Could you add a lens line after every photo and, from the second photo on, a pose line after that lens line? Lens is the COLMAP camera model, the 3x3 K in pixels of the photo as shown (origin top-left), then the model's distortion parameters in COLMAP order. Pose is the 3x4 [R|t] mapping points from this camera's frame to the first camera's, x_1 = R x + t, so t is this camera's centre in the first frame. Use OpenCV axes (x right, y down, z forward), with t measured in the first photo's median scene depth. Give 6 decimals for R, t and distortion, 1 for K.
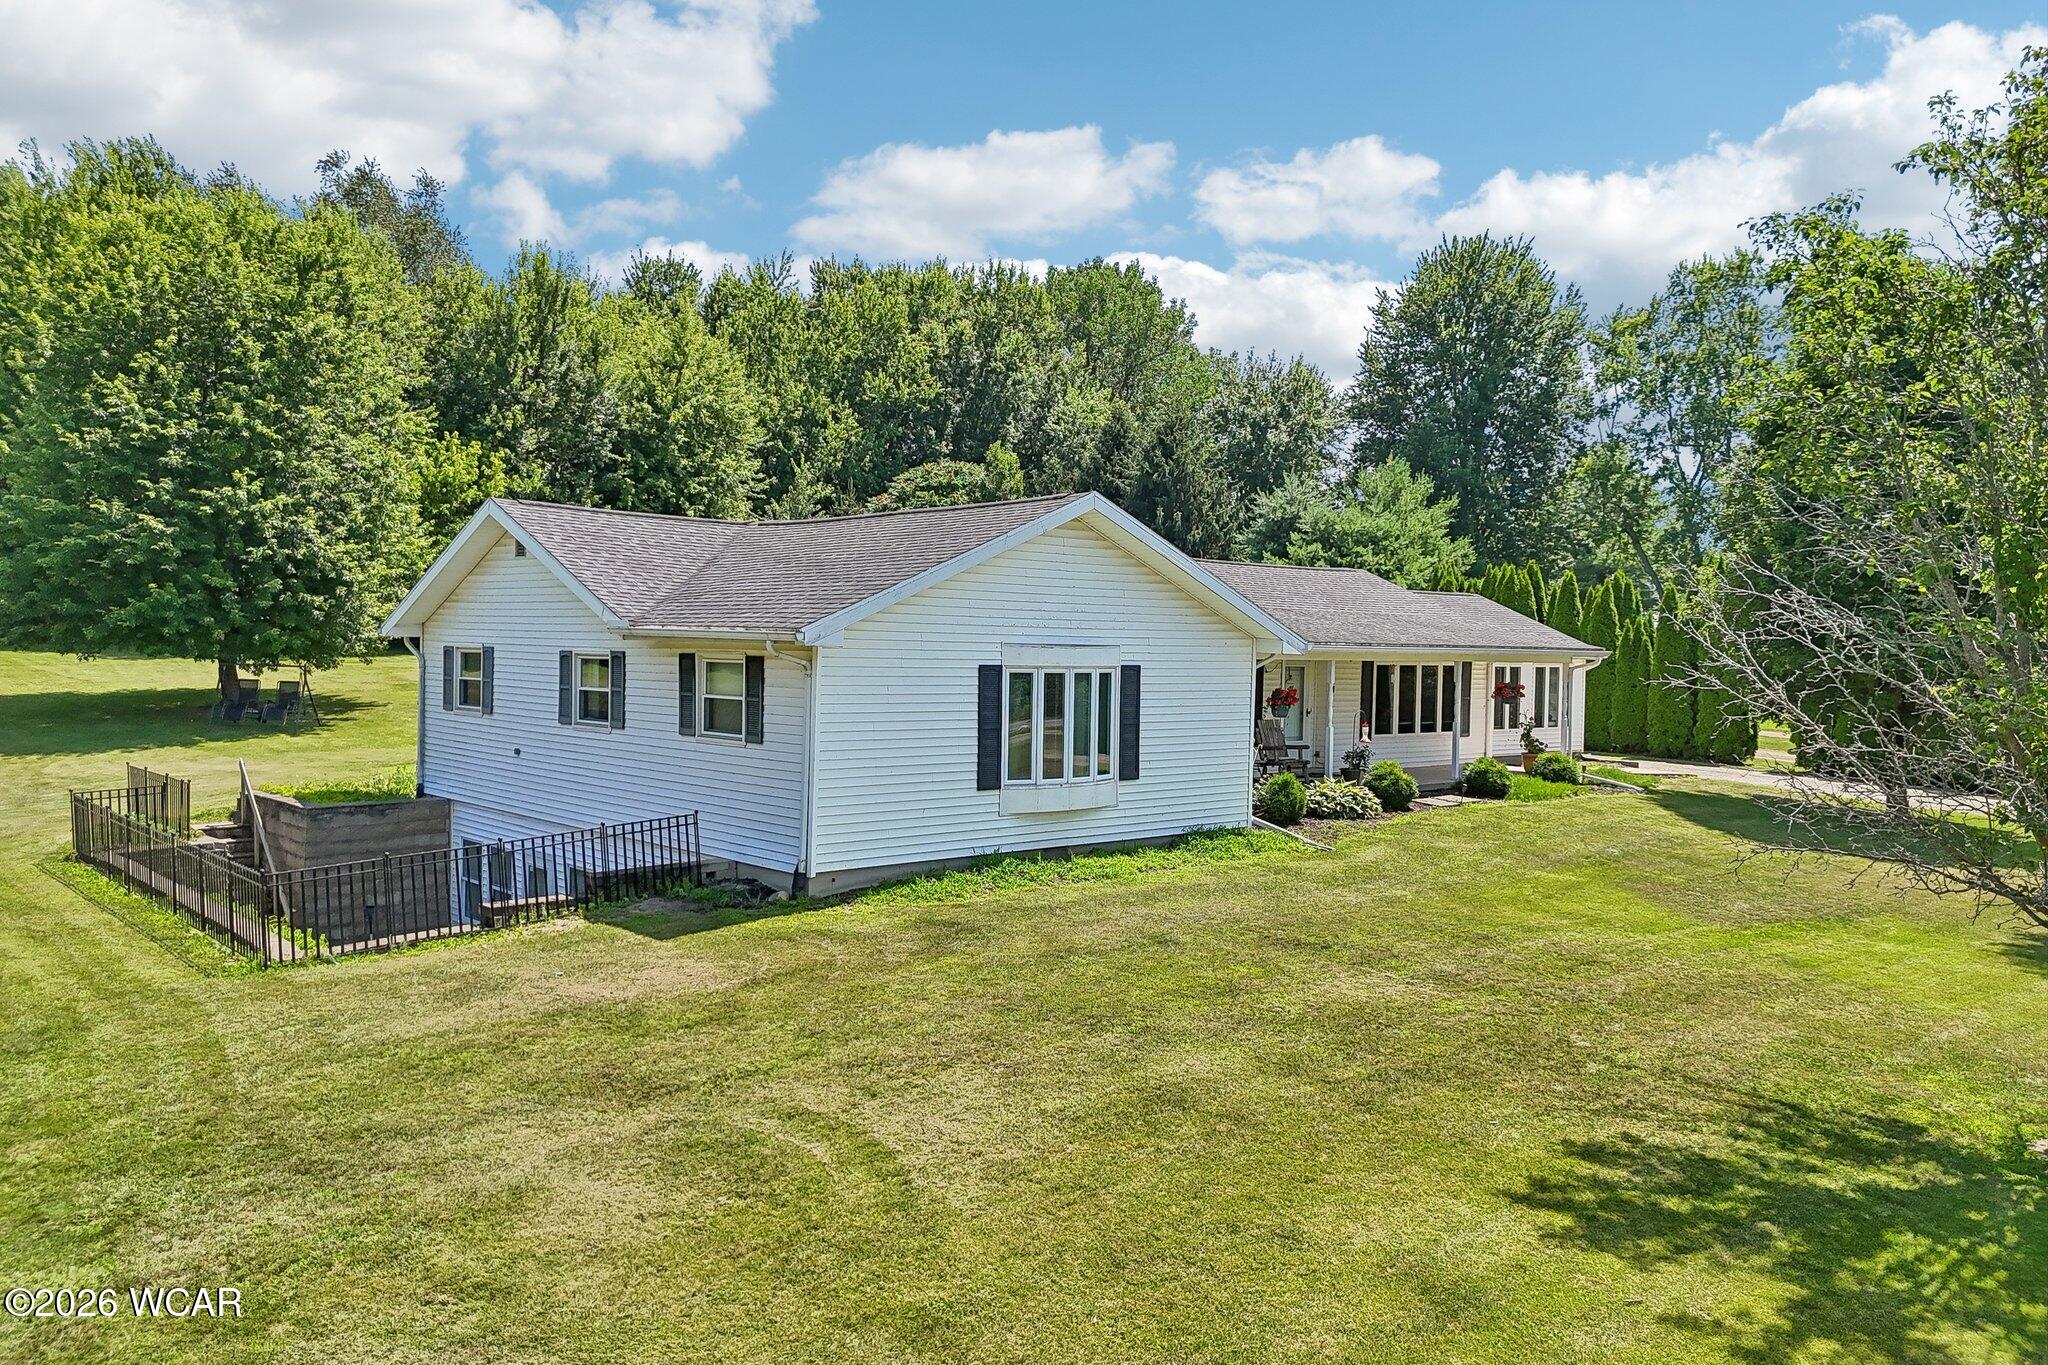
lens RADIAL K [[1549.5, 0, 1025.0], [0, 1549.5, 714.6], [0, 0, 1]] dist [0.076724, -0.088557]
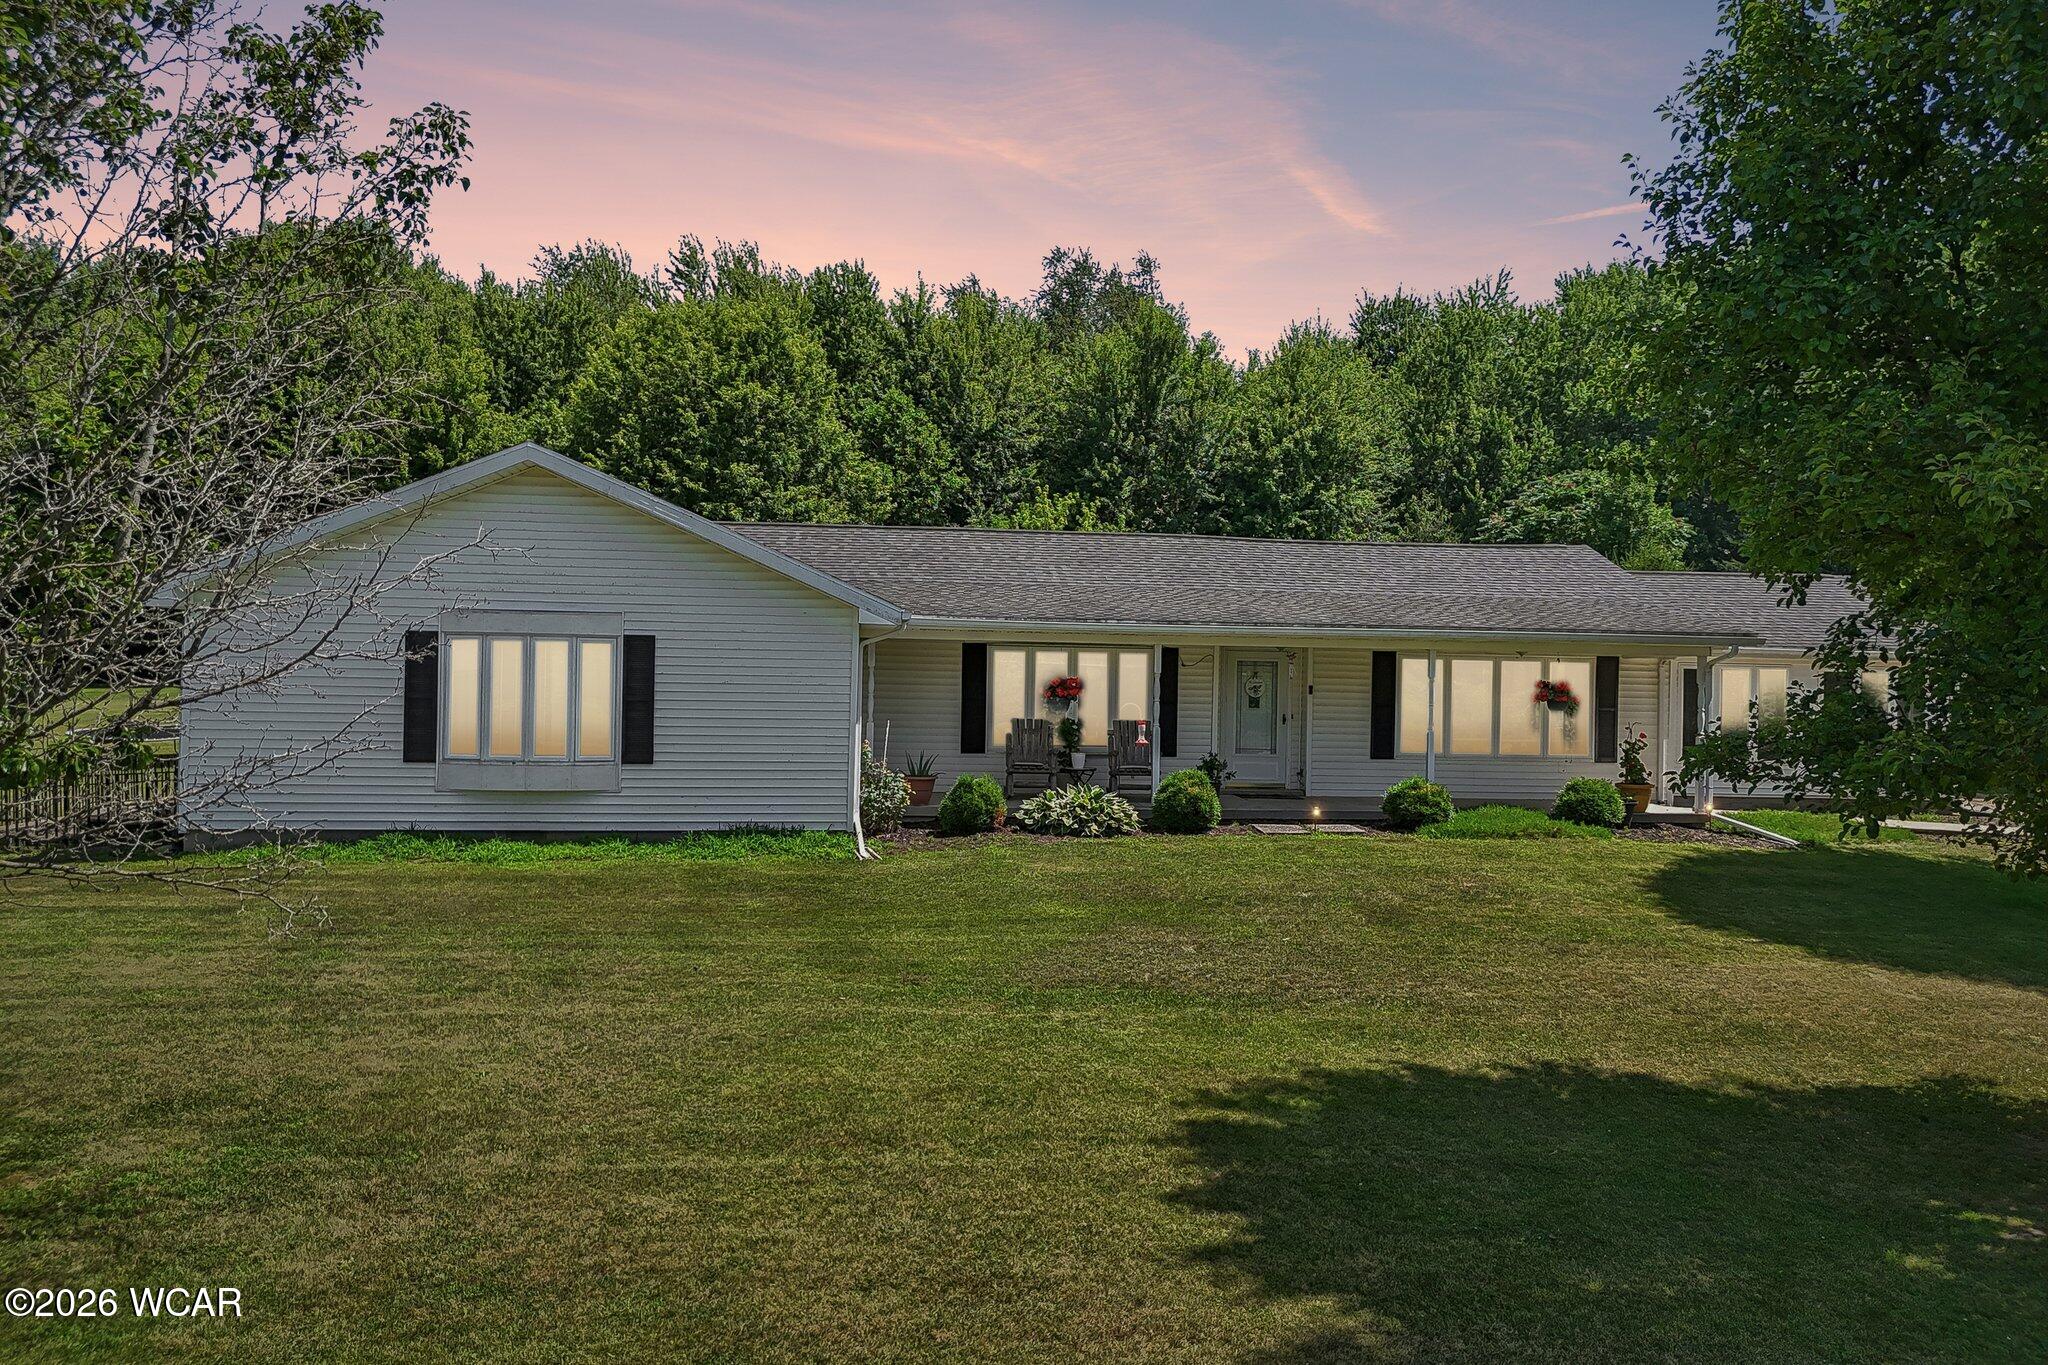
lens RADIAL K [[1549.5, 0, 1025.0], [0, 1549.5, 714.6], [0, 0, 1]] dist [0.076724, -0.088557]
pose [[0.813750, 0.004990, -0.581193, 0.221383], [-0.028025, 0.999137, -0.030660, 0.010174], [0.580538, 0.041238, 0.813188, 0.114717]]
